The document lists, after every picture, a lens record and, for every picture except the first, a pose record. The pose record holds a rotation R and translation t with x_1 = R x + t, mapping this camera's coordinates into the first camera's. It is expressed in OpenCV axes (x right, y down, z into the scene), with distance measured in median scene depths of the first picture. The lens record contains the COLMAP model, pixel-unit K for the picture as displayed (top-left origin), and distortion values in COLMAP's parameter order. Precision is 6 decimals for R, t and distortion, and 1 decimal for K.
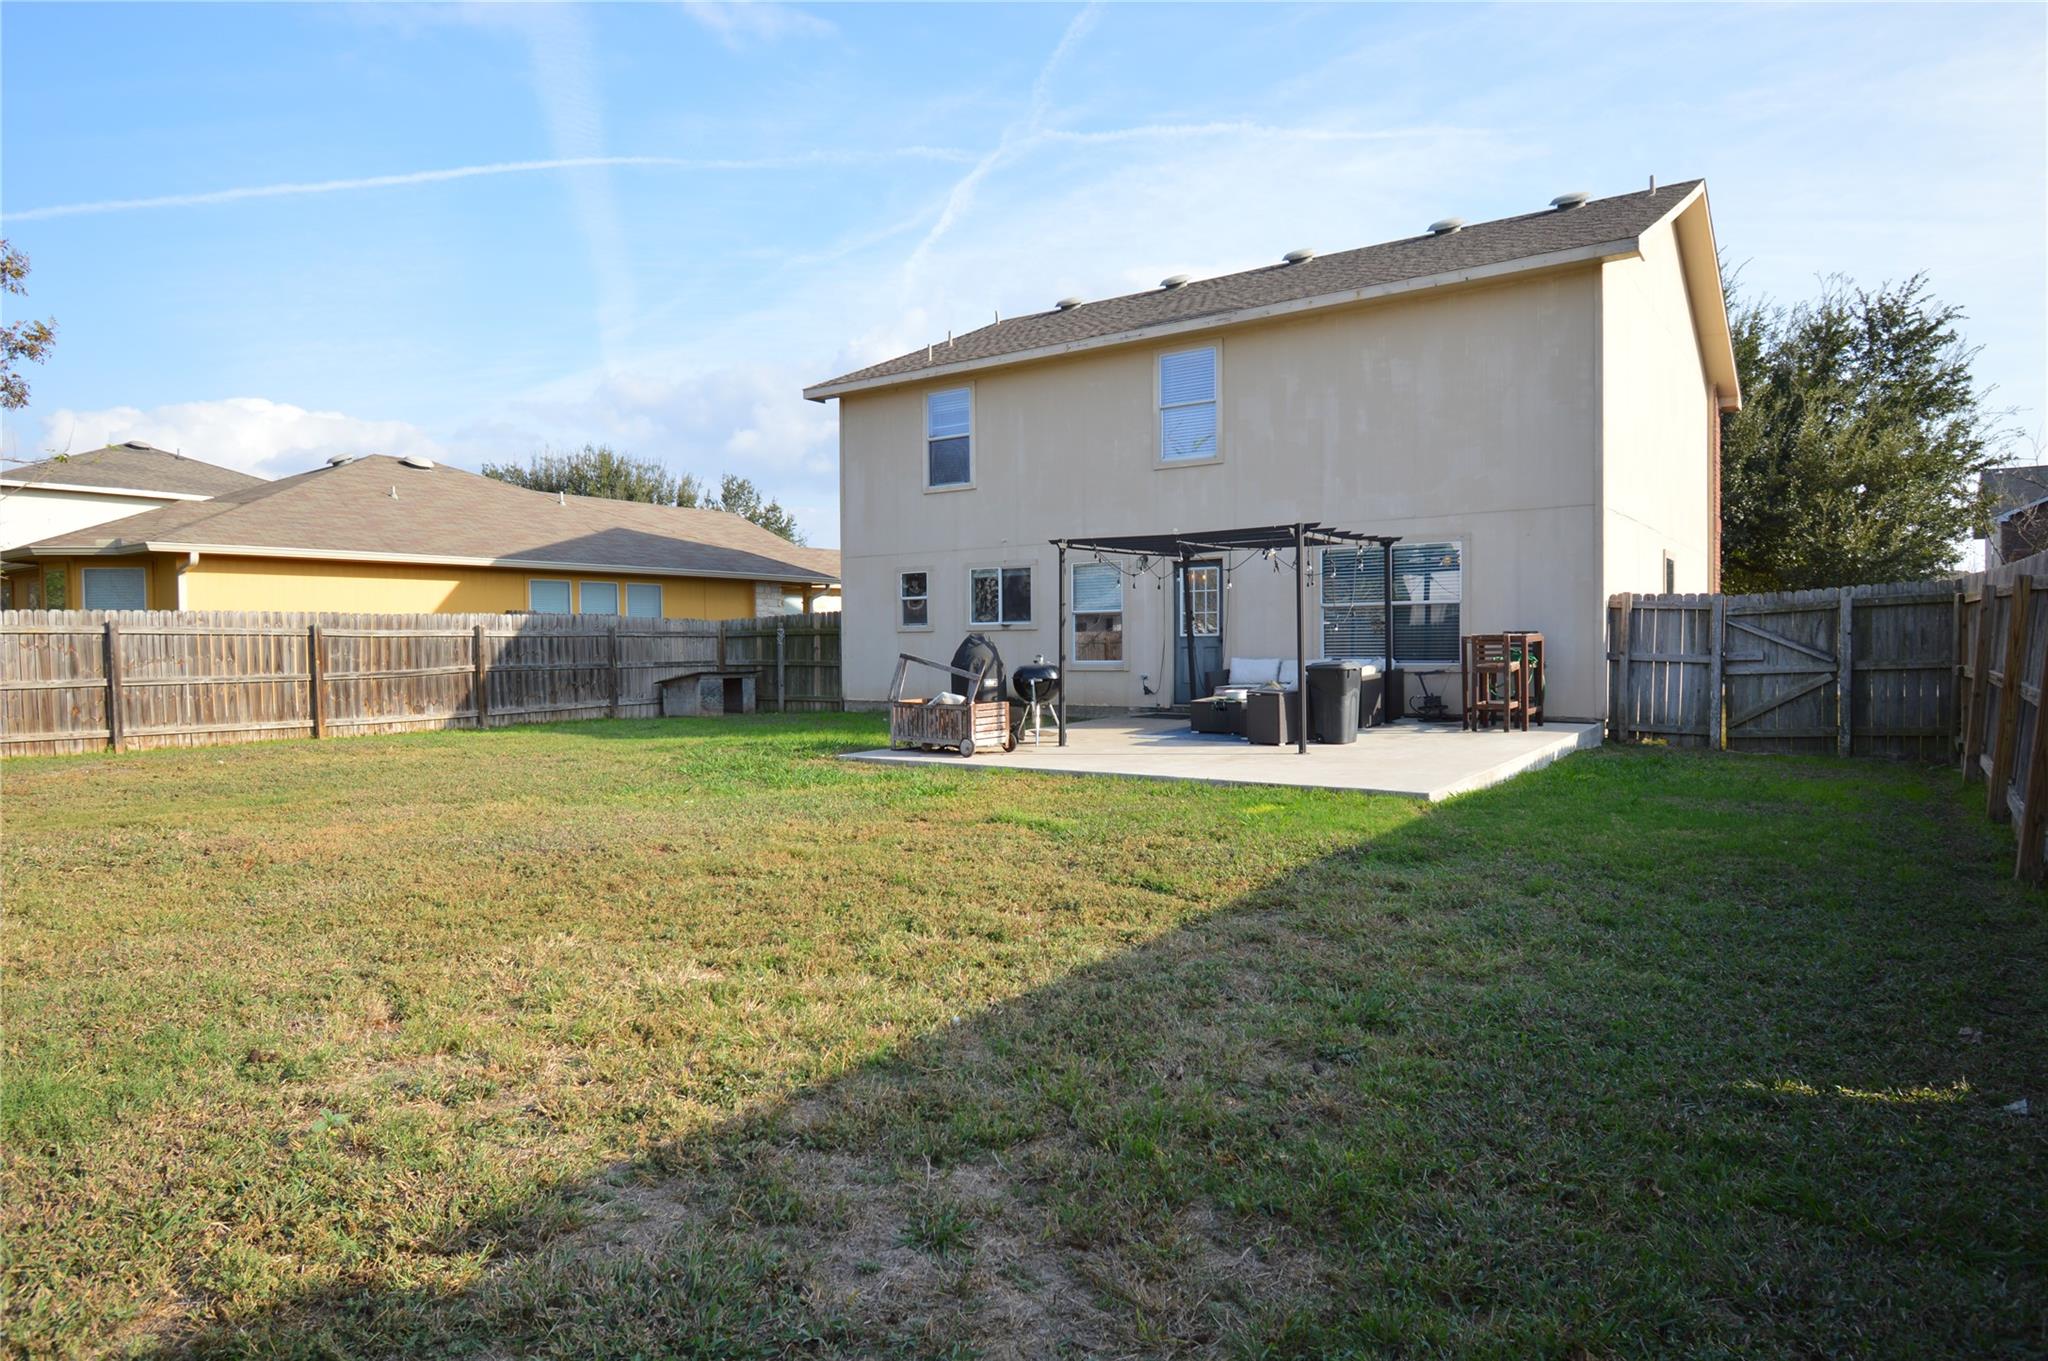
lens RADIAL K [[1191.2, 0, 1034.0], [0, 1191.2, 654.1], [0, 0, 1]] dist [-0.000500, 0.000016]
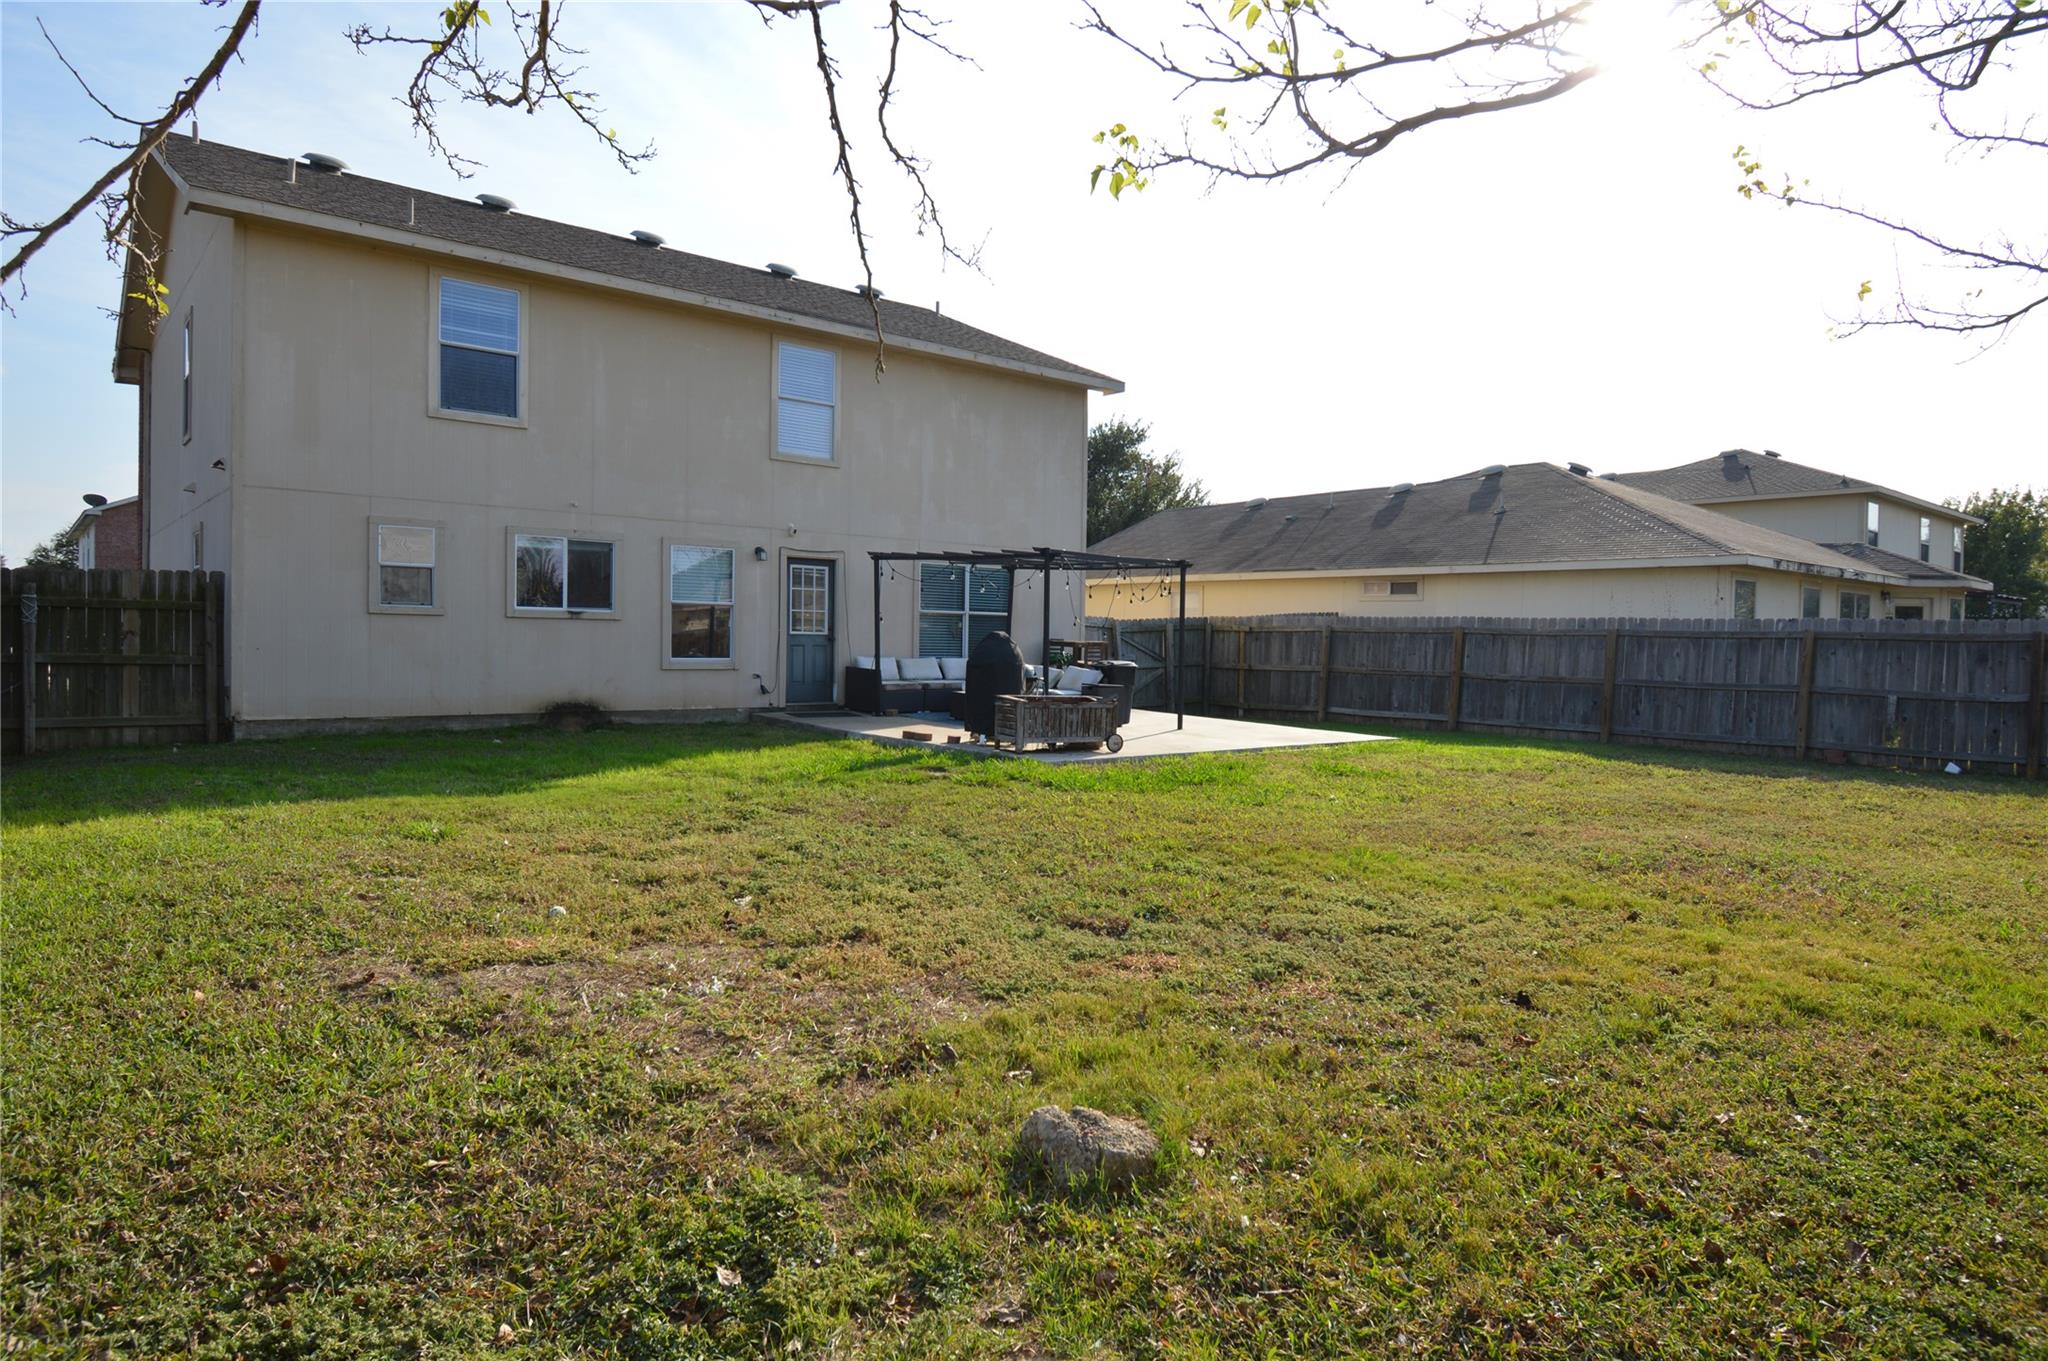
lens RADIAL K [[1191.2, 0, 1034.0], [0, 1191.2, 654.1], [0, 0, 1]] dist [-0.000500, 0.000016]
pose [[0.252948, 0.004692, 0.967468, -0.715144], [-0.012837, 0.999916, -0.001493, 0.000626], [-0.967395, -0.012042, 0.252987, 0.511581]]
